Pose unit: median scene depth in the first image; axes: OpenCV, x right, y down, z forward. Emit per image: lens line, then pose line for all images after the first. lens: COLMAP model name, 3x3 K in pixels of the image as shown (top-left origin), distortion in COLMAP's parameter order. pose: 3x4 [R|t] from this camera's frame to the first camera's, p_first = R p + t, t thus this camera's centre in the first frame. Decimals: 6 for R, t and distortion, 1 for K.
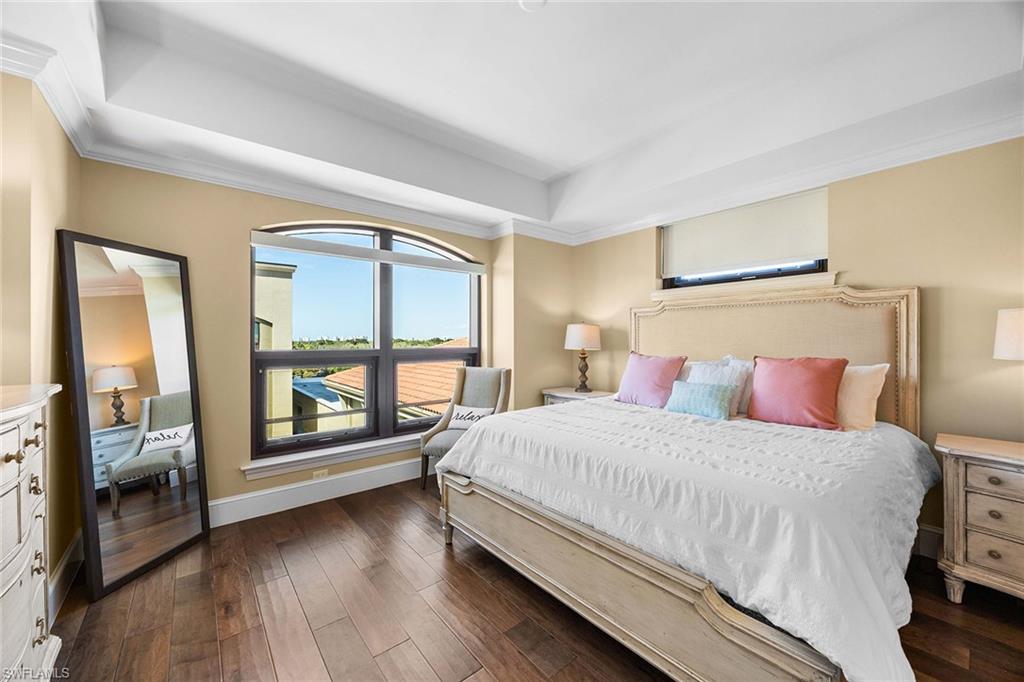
lens RADIAL K [[390.7, 0, 521.7], [0, 390.7, 340.7], [0, 0, 1]] dist [-0.001836, -0.000566]
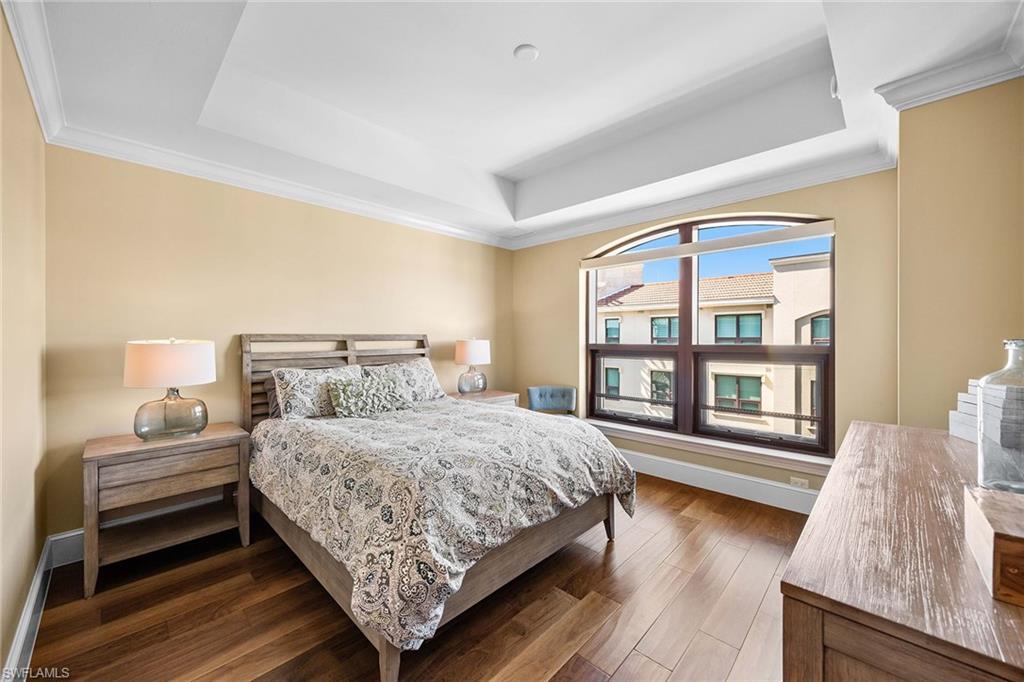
lens RADIAL K [[390.7, 0, 518.7], [0, 390.7, 339.2], [0, 0, 1]] dist [-0.001836, -0.000566]
pose [[0.106541, 0.002622, -0.994305, 0.587268], [0.004786, 0.999984, 0.003150, 0.002820], [0.994297, -0.005094, 0.106526, 0.474318]]
